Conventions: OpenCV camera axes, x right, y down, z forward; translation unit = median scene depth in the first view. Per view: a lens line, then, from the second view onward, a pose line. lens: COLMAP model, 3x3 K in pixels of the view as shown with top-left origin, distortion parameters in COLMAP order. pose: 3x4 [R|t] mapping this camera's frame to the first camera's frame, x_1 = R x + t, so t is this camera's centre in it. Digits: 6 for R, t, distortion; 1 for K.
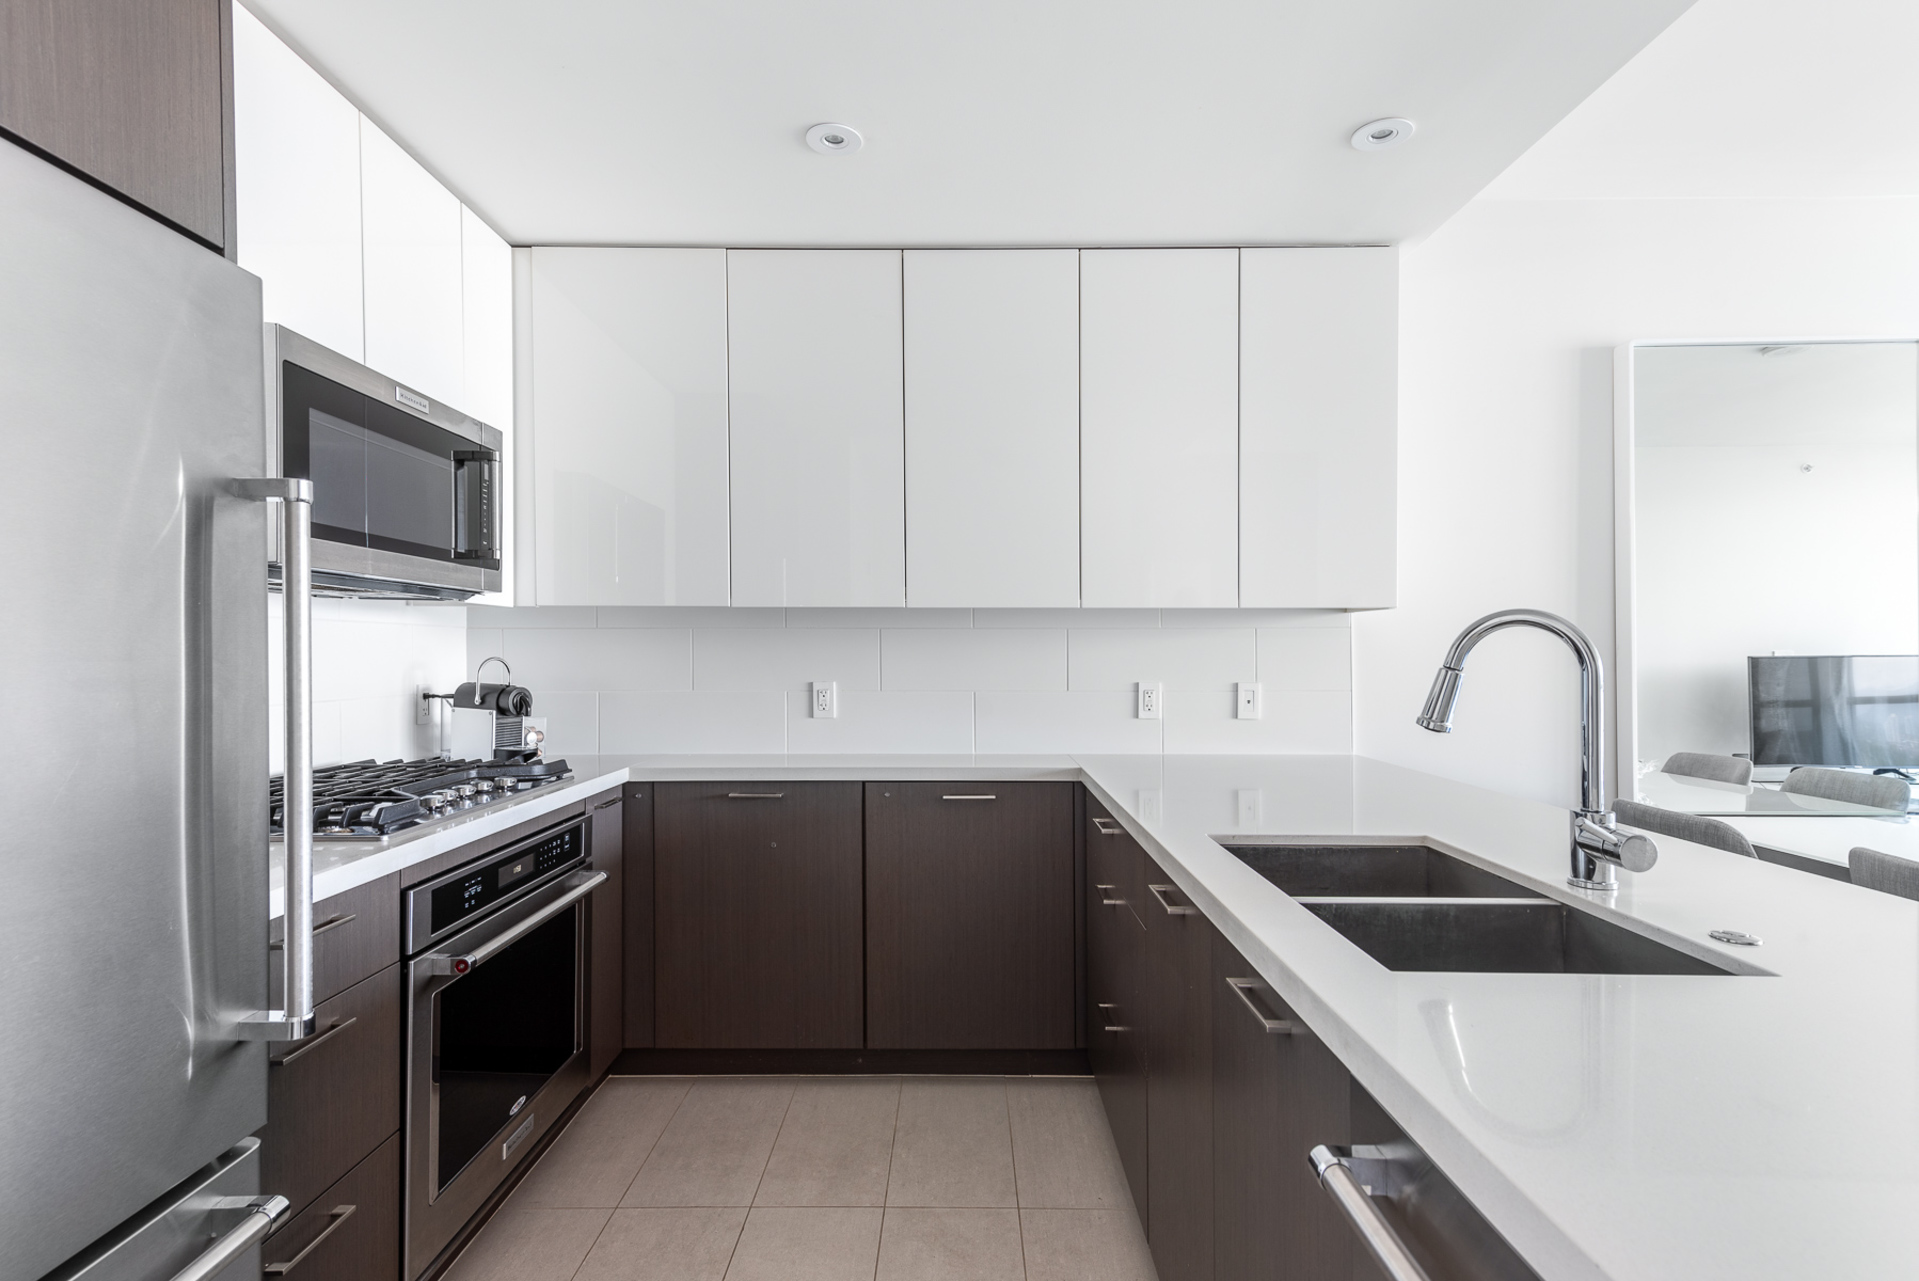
lens RADIAL K [[913.1, 0, 962.1], [0, 913.1, 649.1], [0, 0, 1]] dist [0.027340, -0.000172]
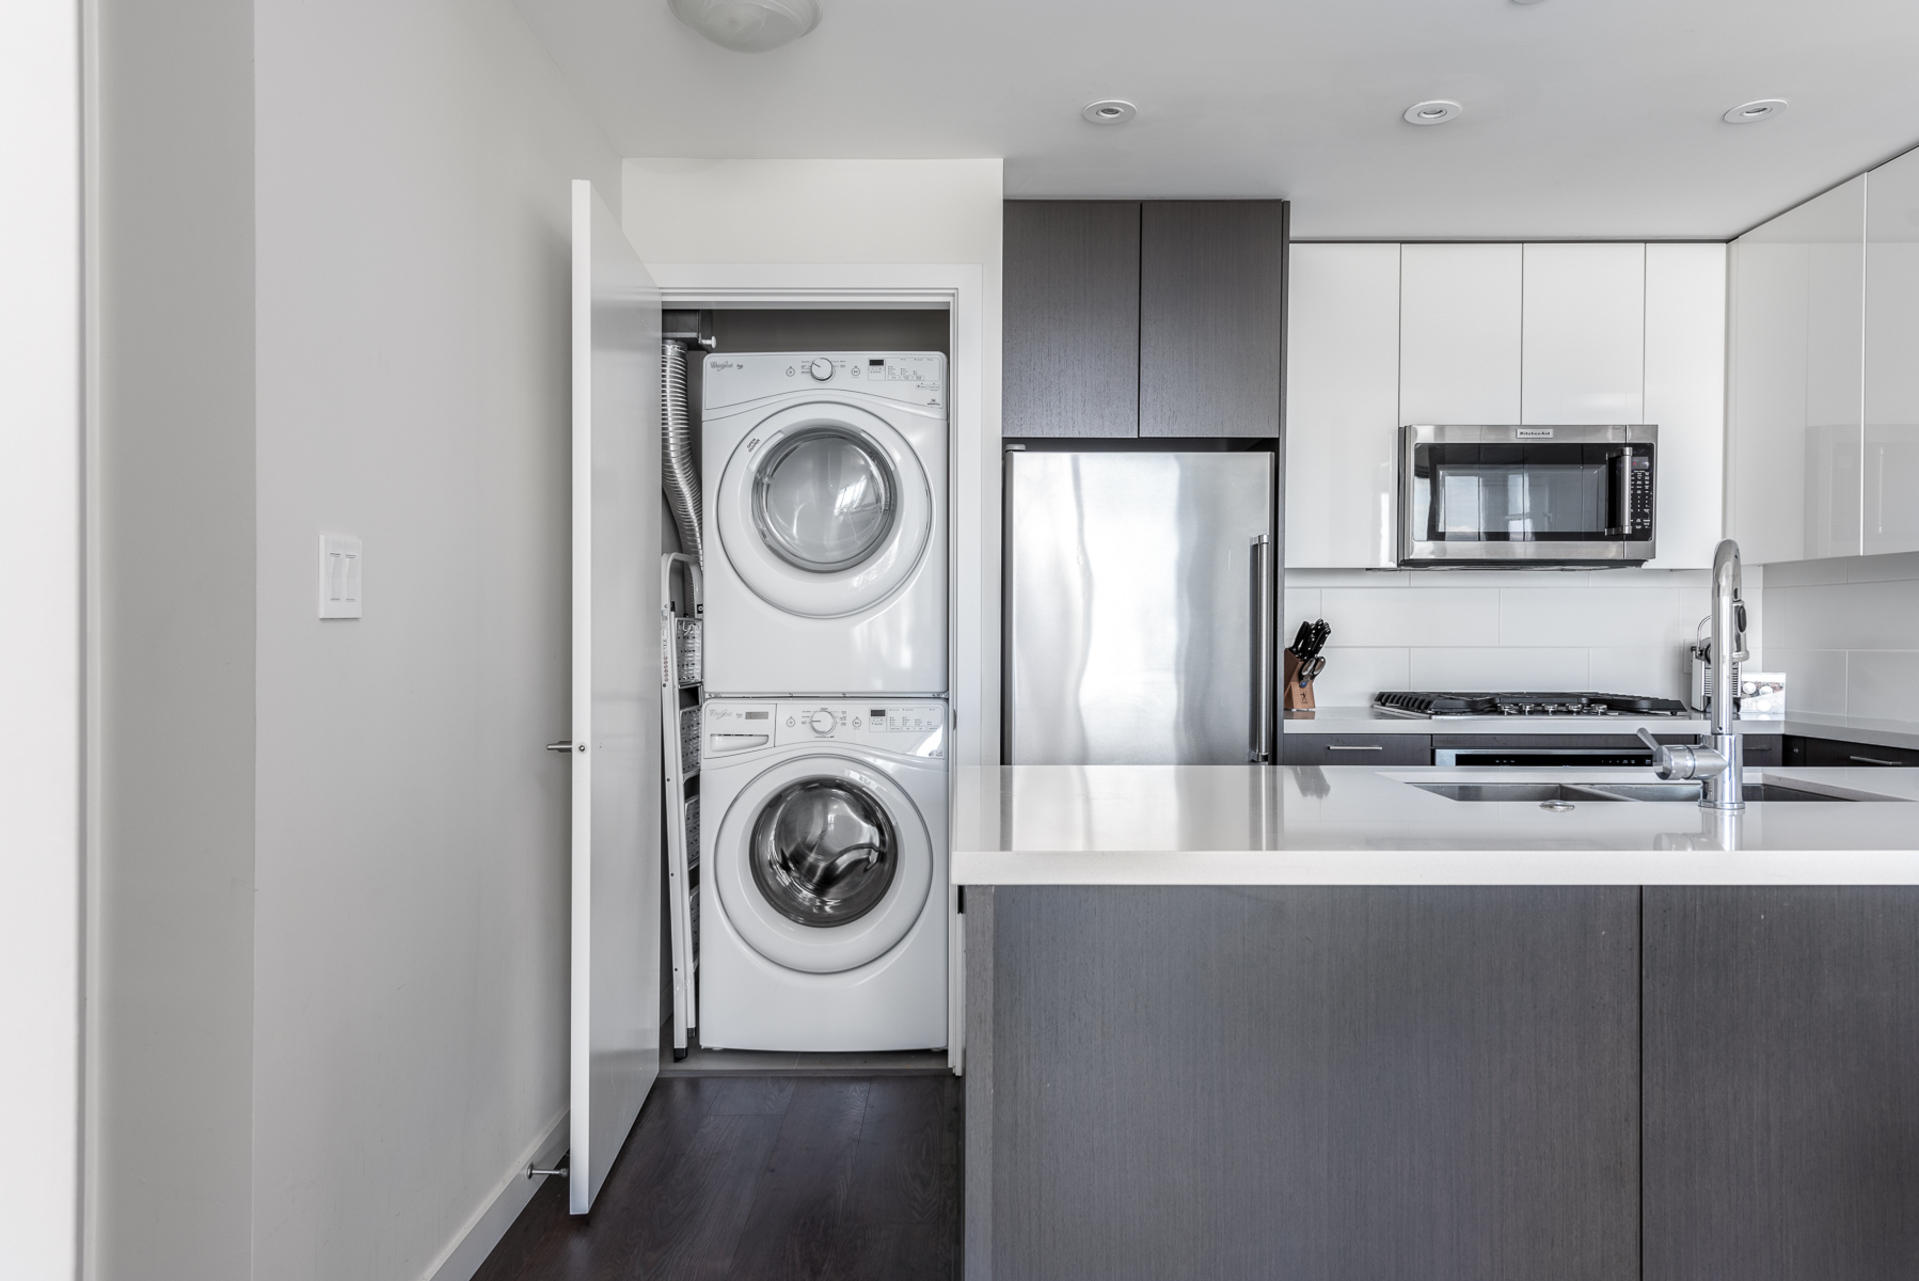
lens RADIAL K [[1259.3, 0, 959.5], [0, 1259.3, 640.5], [0, 0, 1]] dist [0.005355, -0.000053]
pose [[-0.006022, 0.003844, -0.999974, 1.049957], [0.002585, 0.999989, 0.003828, 0.033071], [0.999979, -0.002562, -0.006032, 0.089576]]
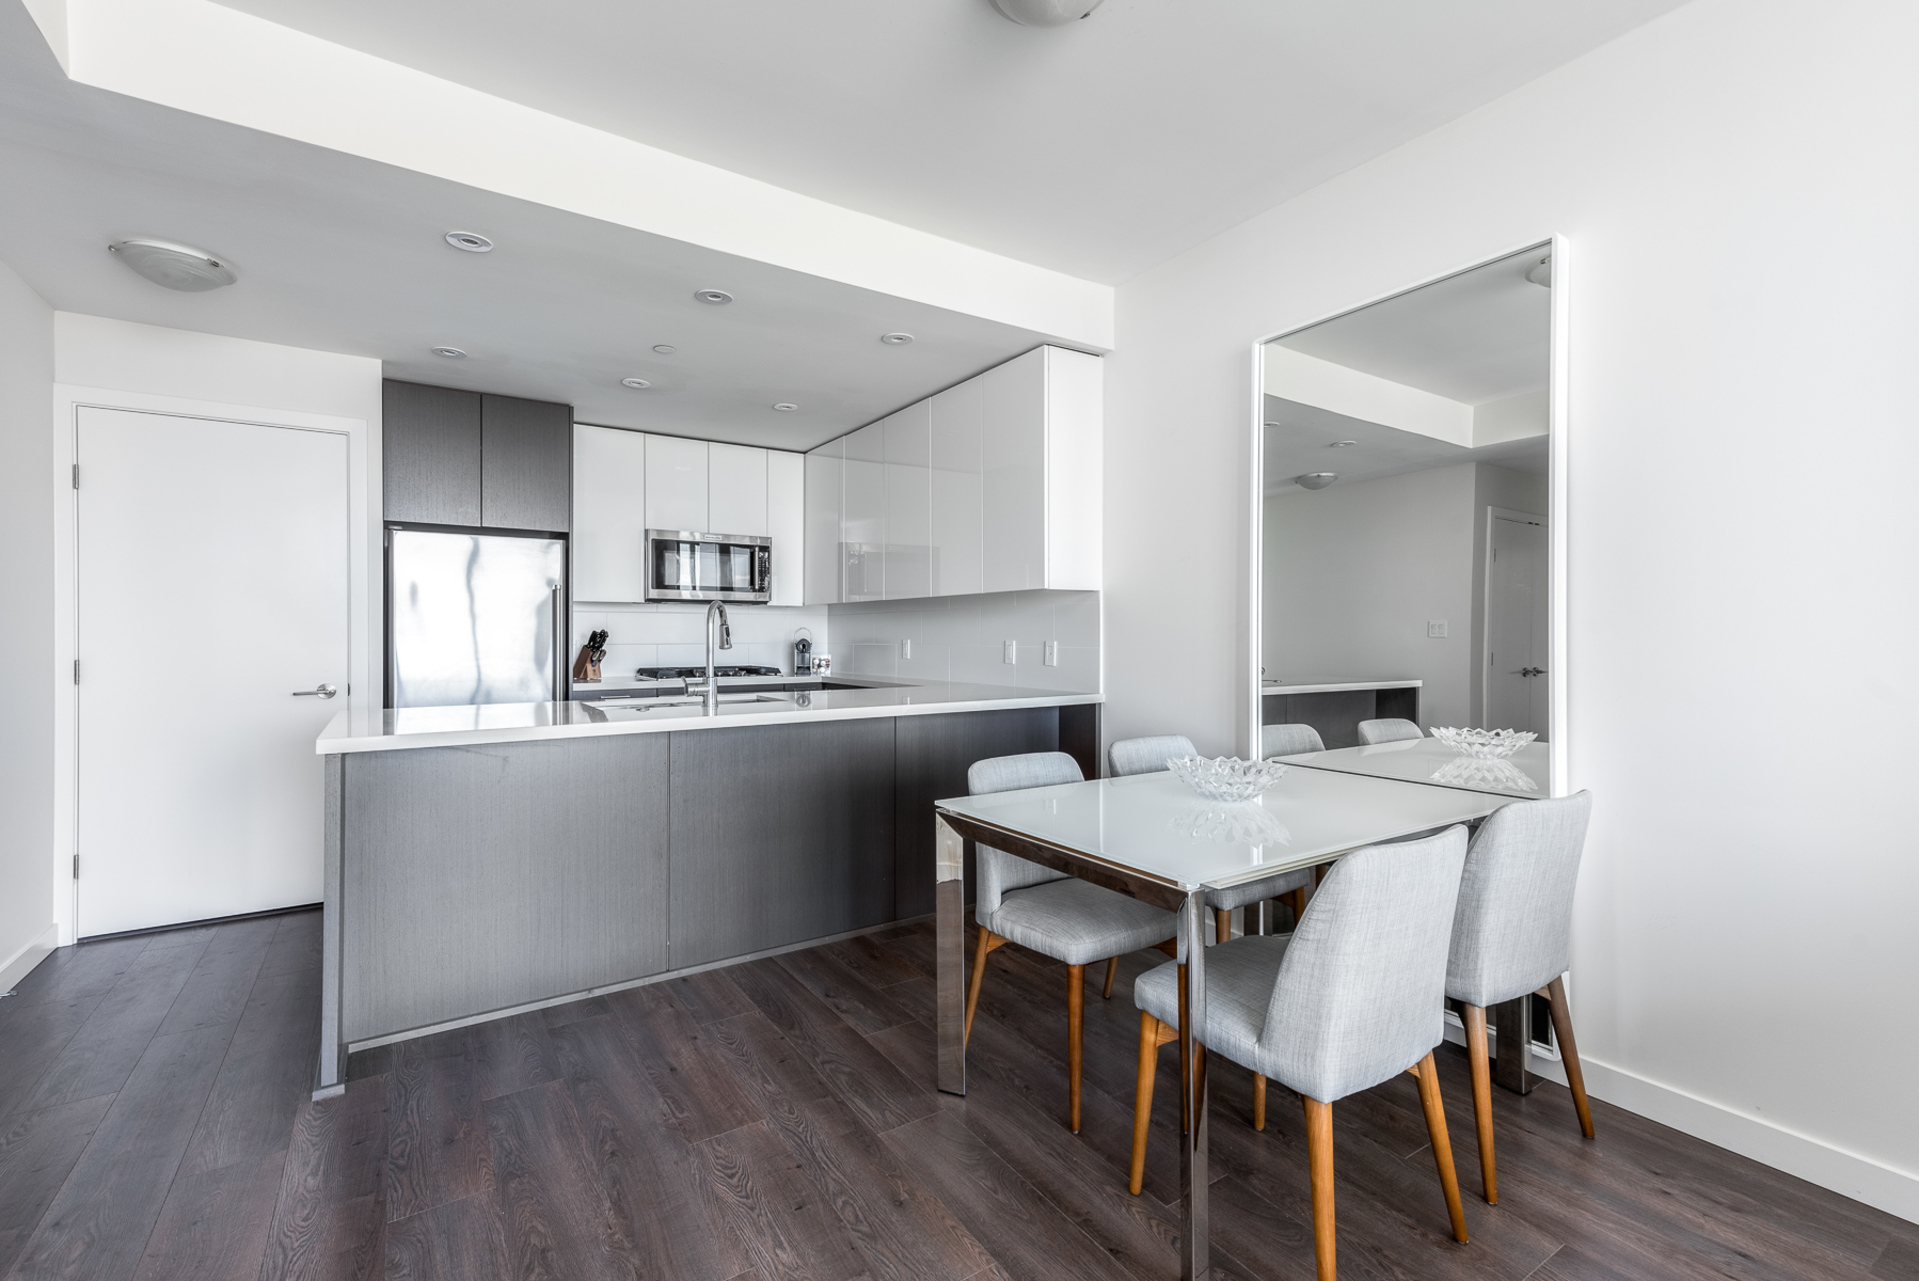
lens RADIAL K [[828.8, 0, 959.5], [0, 828.8, 634.6], [0, 0, 1]] dist [0.022969, -0.000280]
pose [[0.554819, -0.002467, -0.831967, 1.525417], [0.005456, 0.999985, 0.000673, 0.029101], [0.831953, -0.004913, 0.554824, 0.150872]]
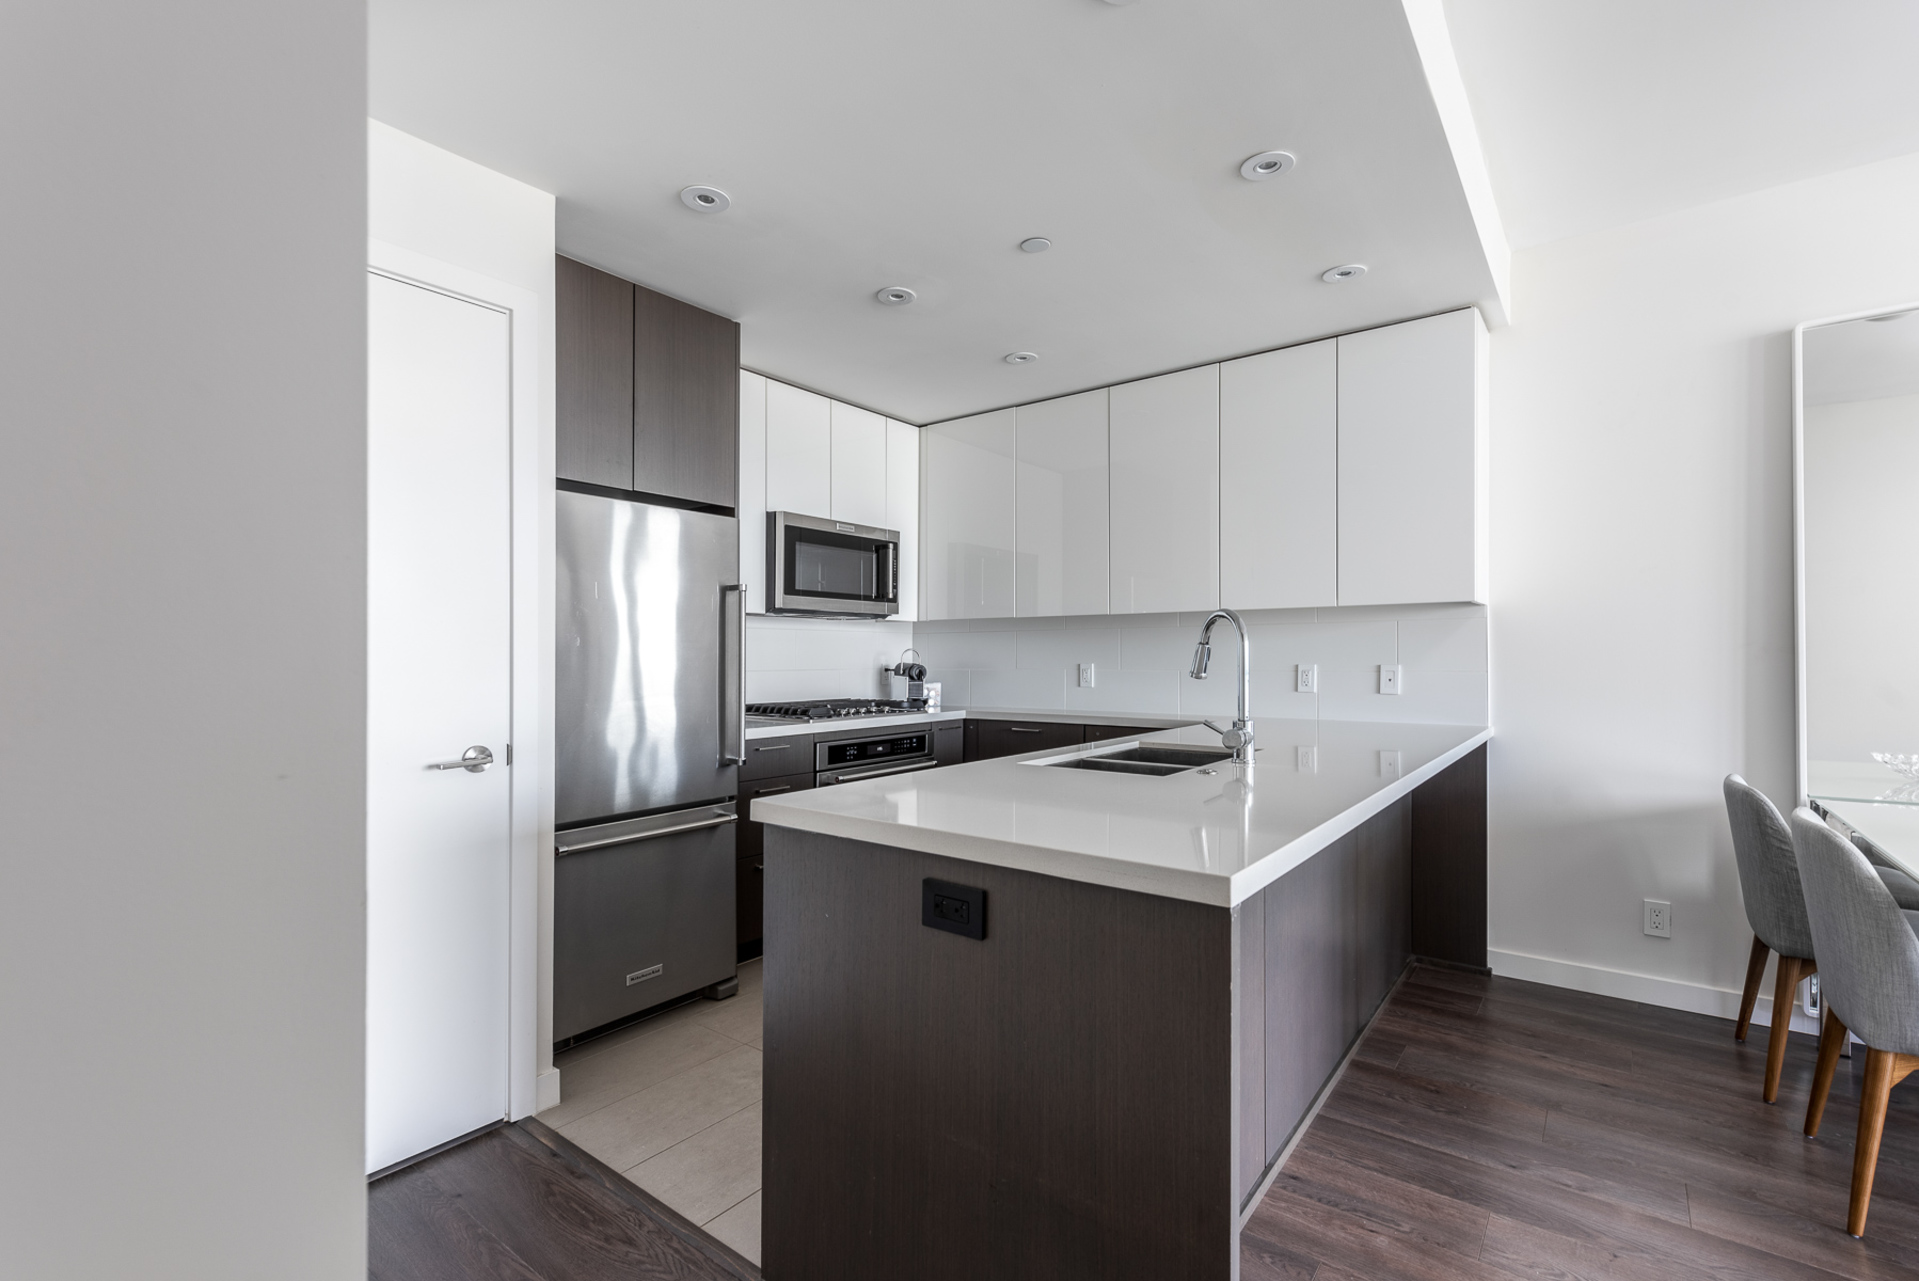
lens RADIAL K [[855.7, 0, 958.3], [0, 855.7, 651.8], [0, 0, 1]] dist [0.000504, -0.000019]
pose [[0.794844, -0.007307, -0.606770, 0.627139], [0.005844, 0.999973, -0.004387, 0.023260], [0.606786, -0.000059, 0.794865, -0.322020]]
